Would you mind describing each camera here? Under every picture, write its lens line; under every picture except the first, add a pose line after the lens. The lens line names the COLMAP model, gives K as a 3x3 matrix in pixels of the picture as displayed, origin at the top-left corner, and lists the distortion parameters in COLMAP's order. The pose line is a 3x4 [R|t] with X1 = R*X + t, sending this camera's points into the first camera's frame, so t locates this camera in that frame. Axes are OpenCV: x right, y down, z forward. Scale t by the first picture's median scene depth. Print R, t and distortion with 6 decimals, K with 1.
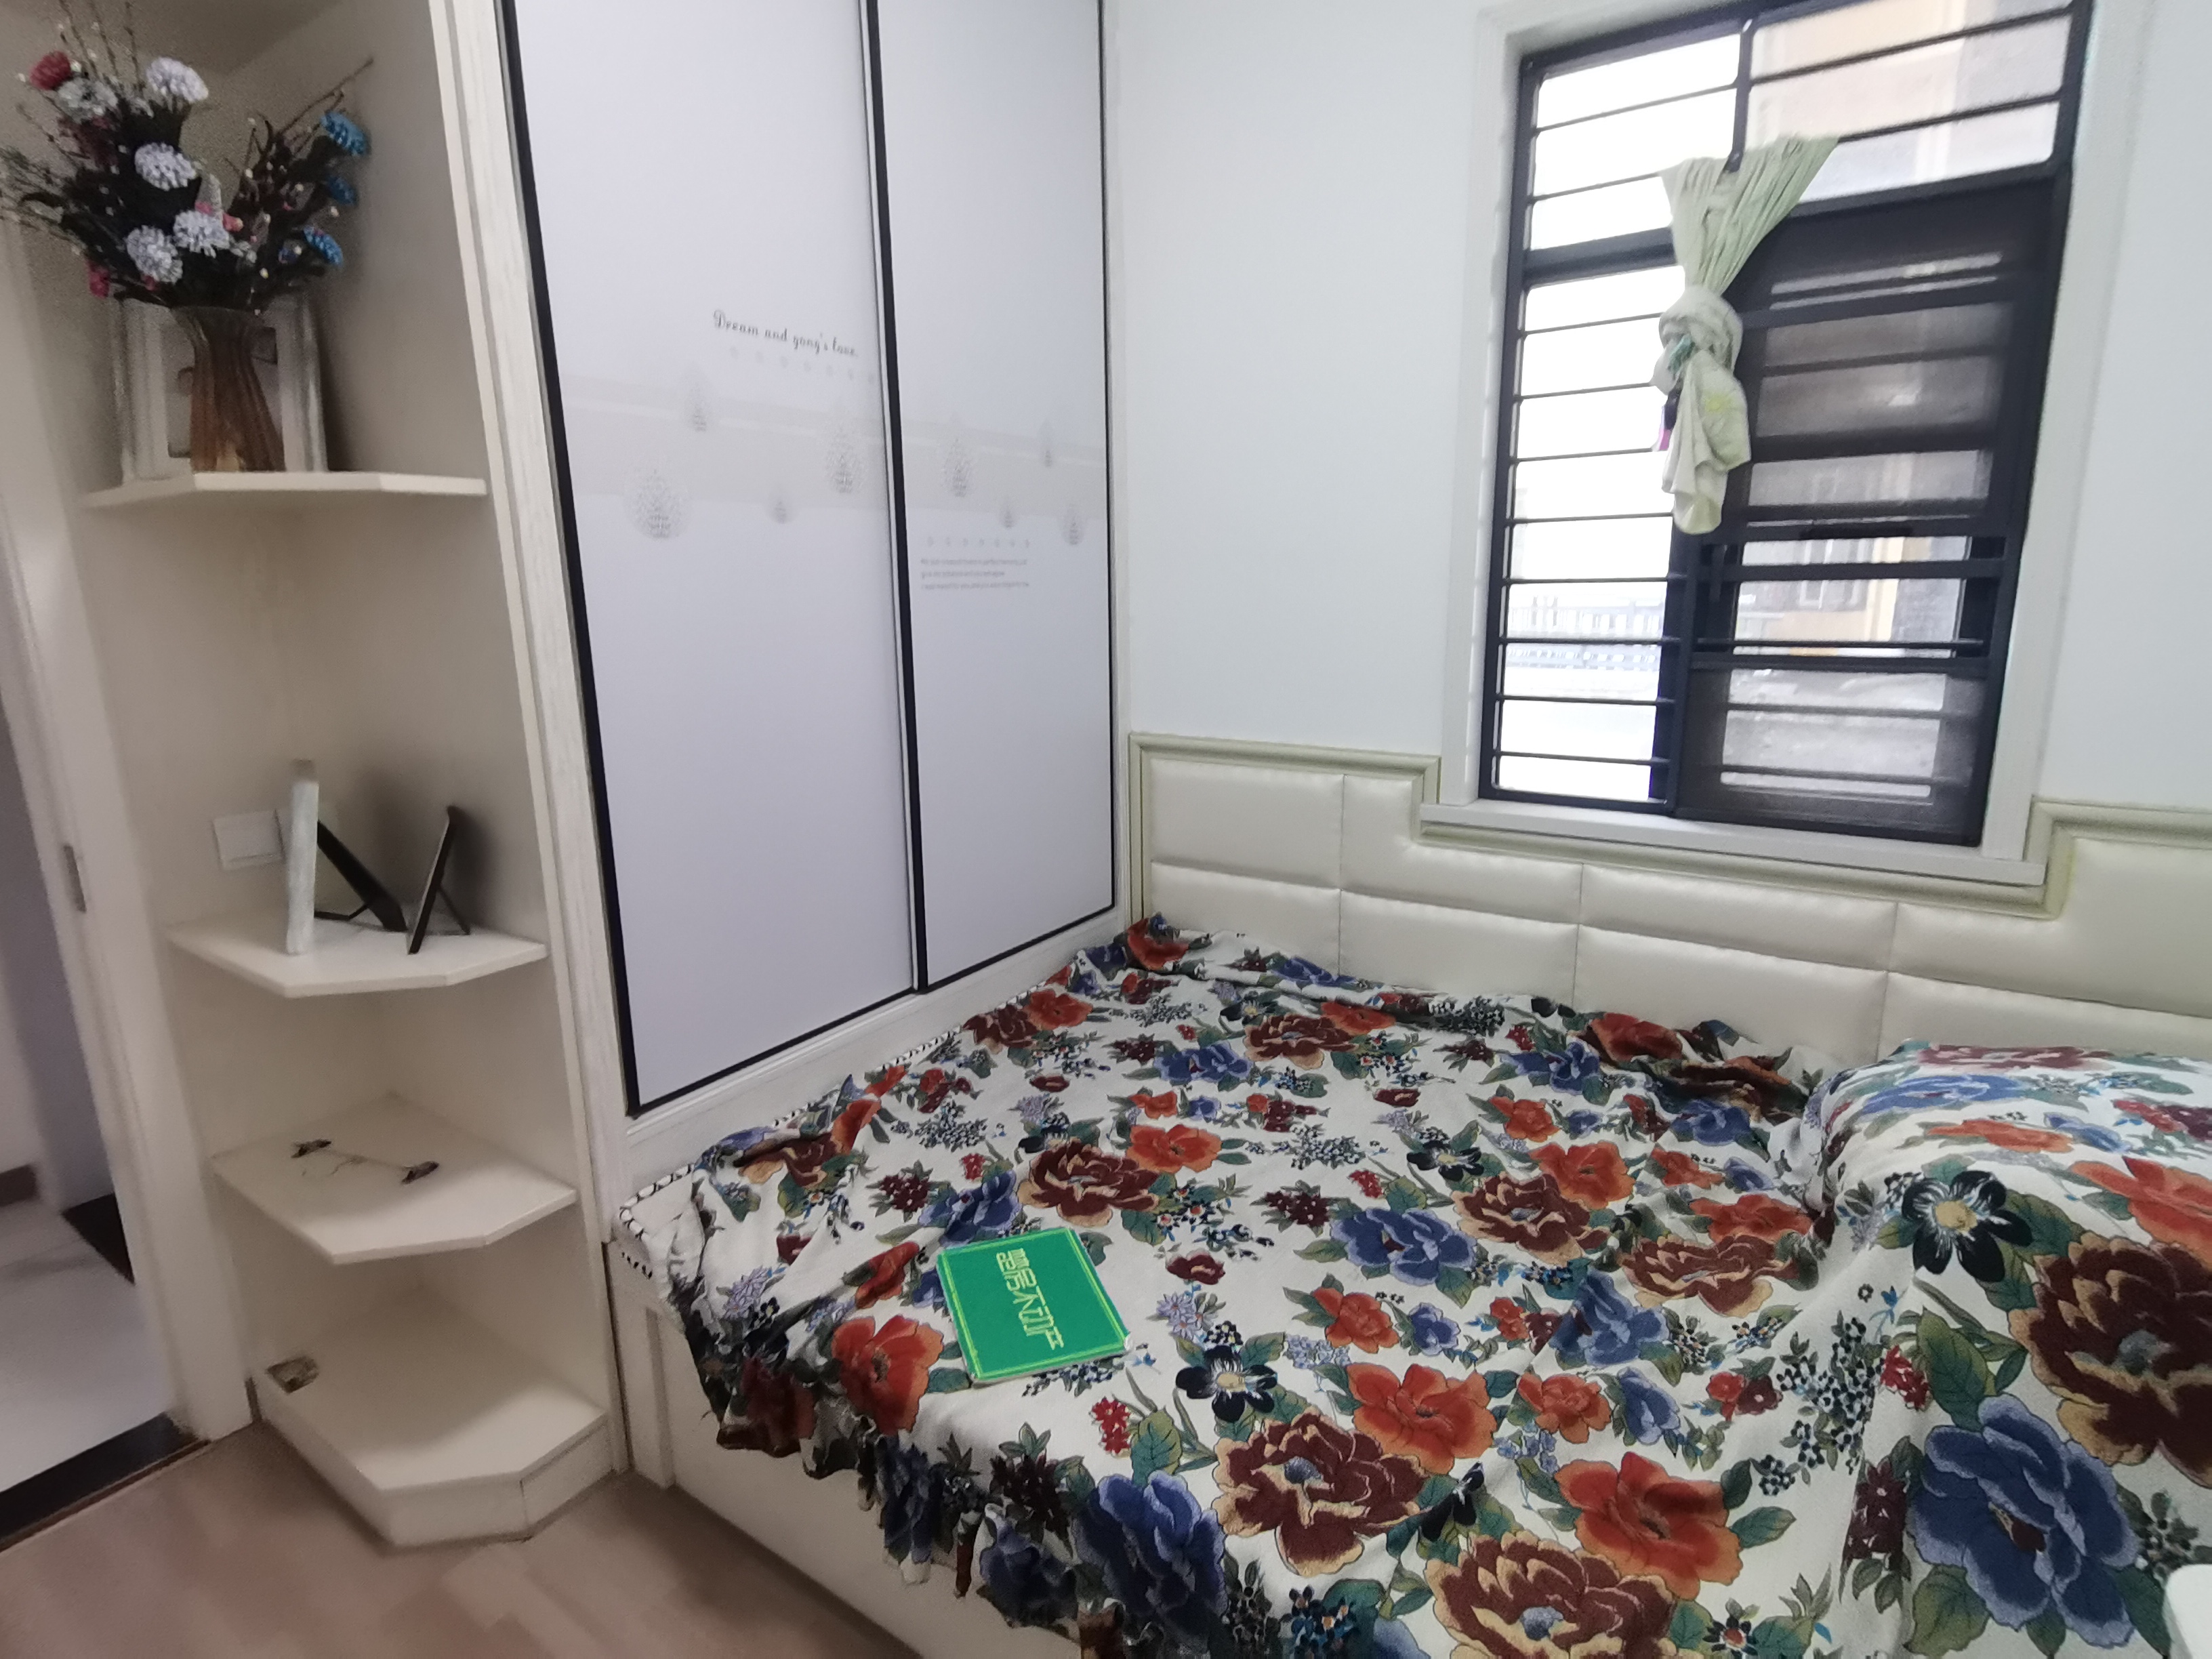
lens RADIAL K [[1099.3, 0, 1111.3], [0, 1099.3, 819.4], [0, 0, 1]] dist [0.029411, -0.019925]
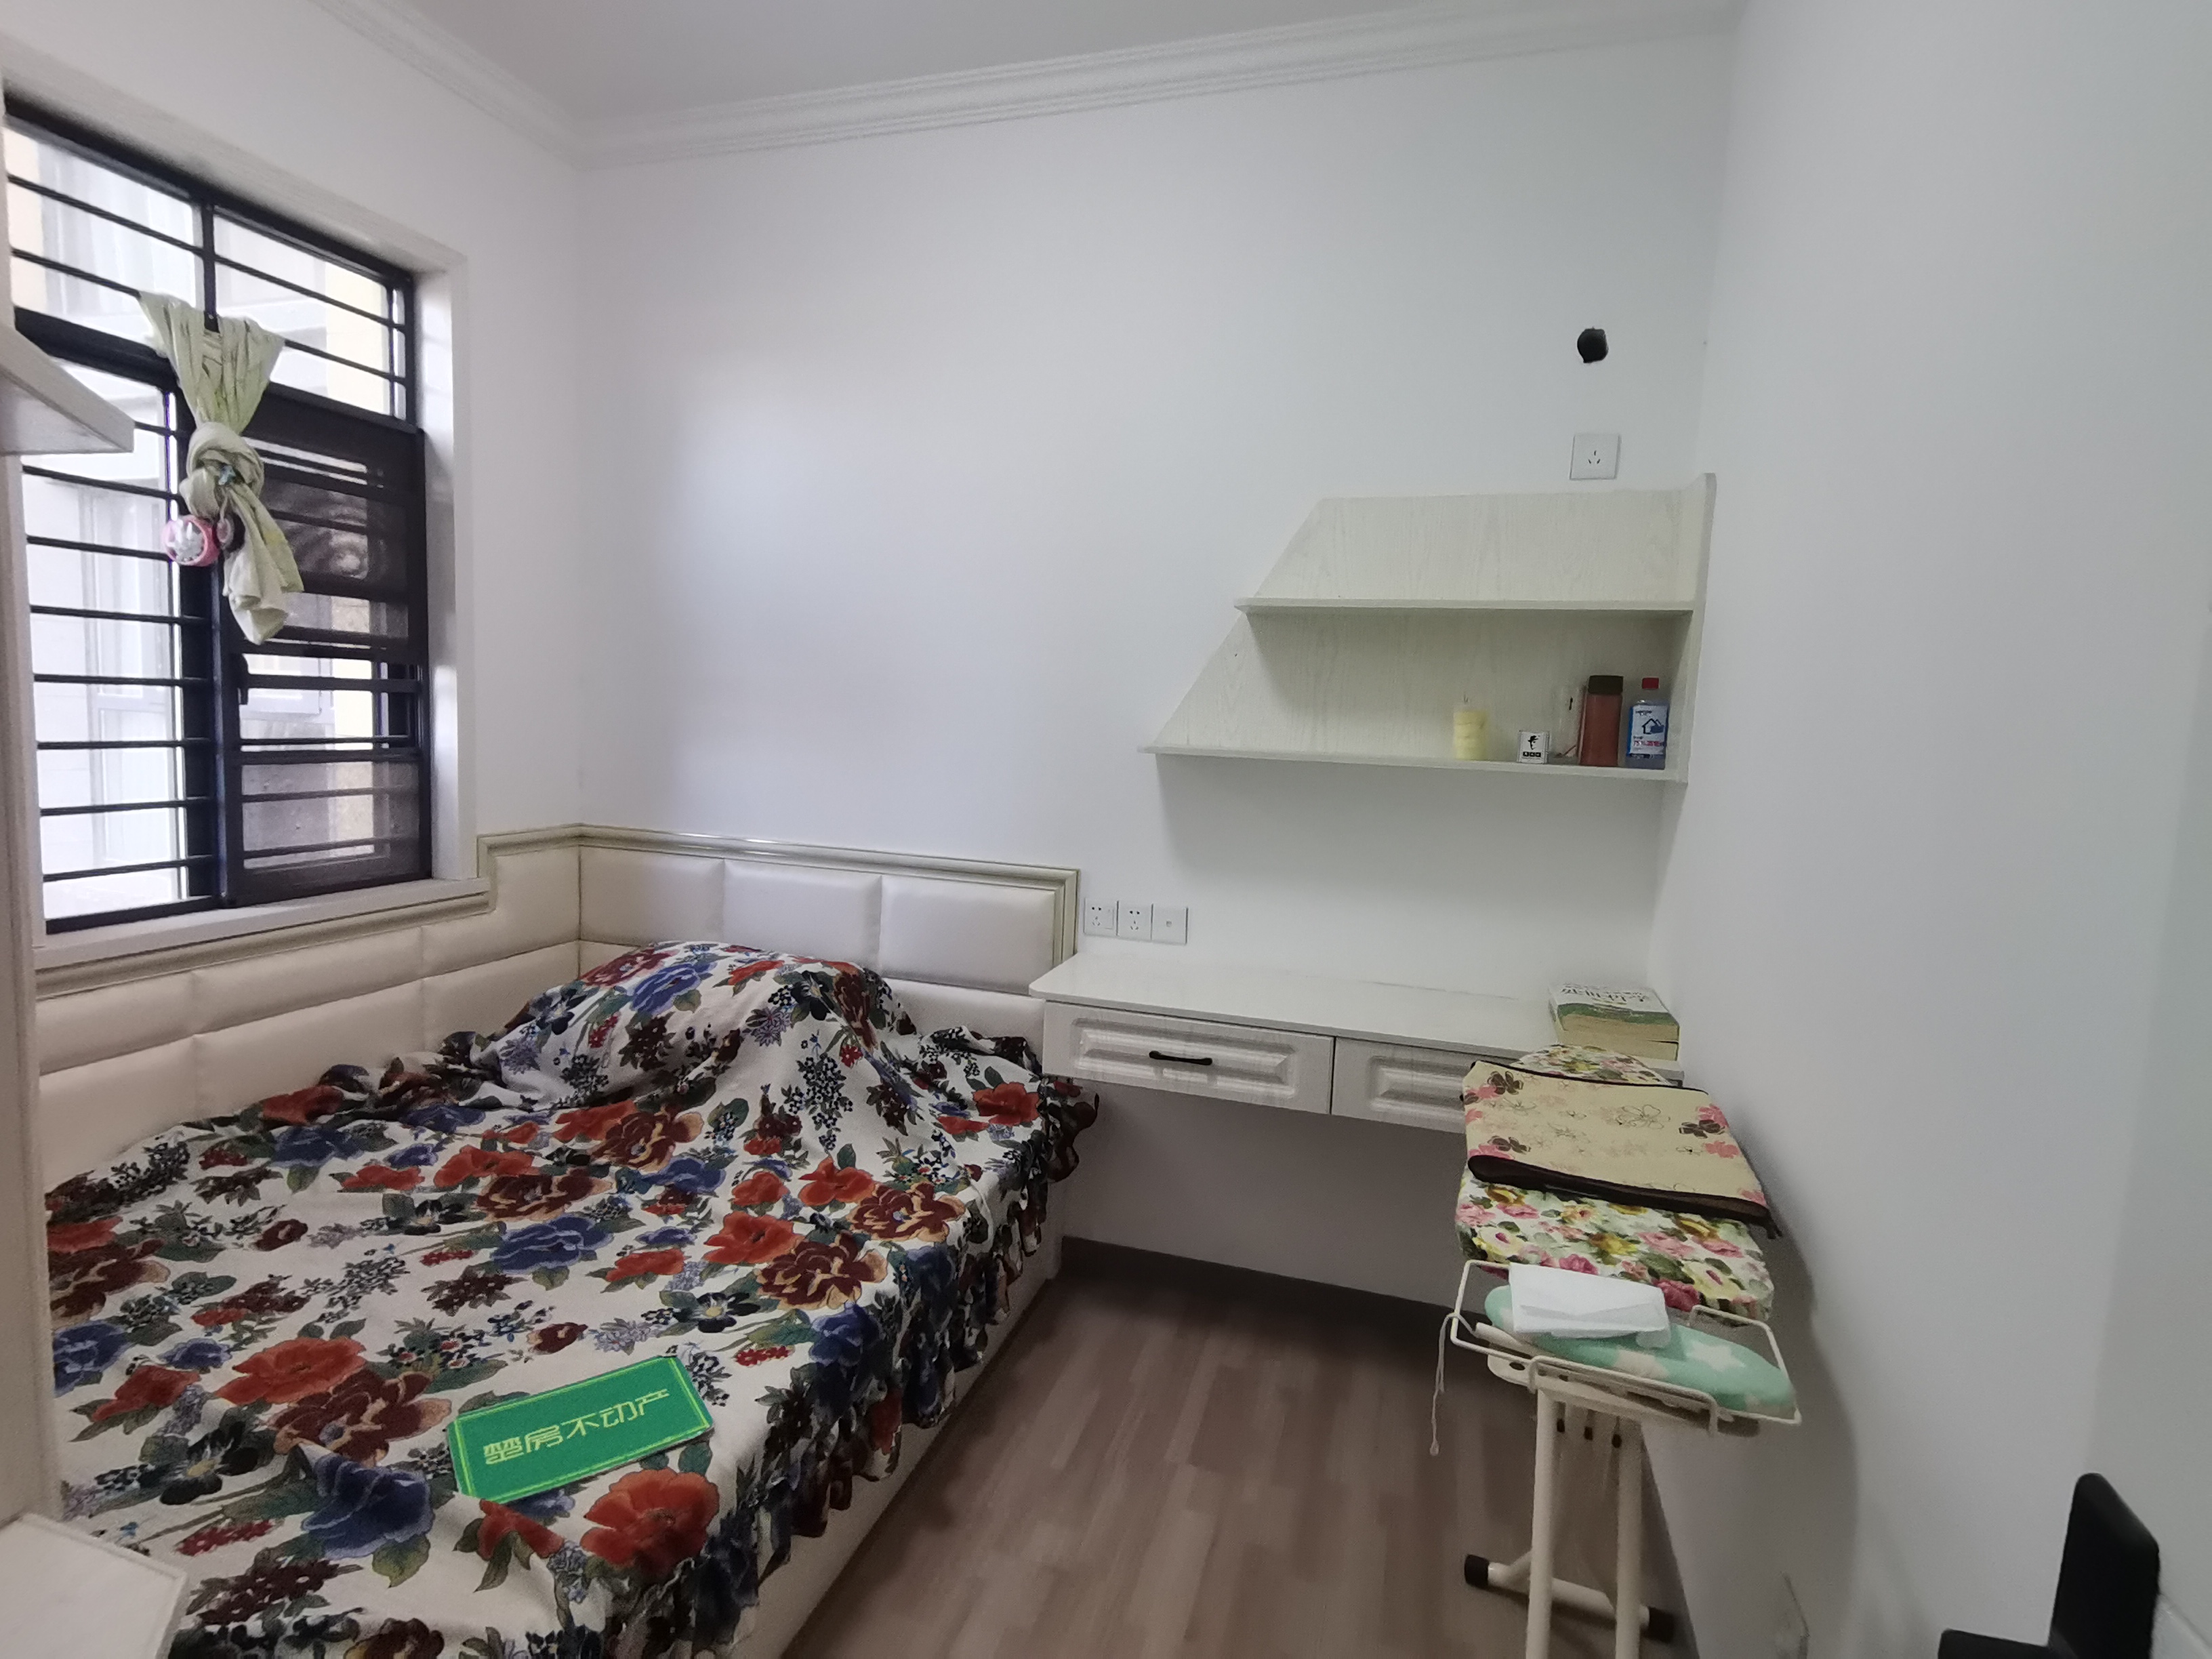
lens RADIAL K [[1099.3, 0, 1111.3], [0, 1099.3, 819.4], [0, 0, 1]] dist [0.029411, -0.019925]
pose [[-0.301449, -0.091893, 0.949044, -0.887943], [0.165156, 0.975267, 0.146892, -0.121178], [-0.939070, 0.201020, -0.278817, 0.597635]]
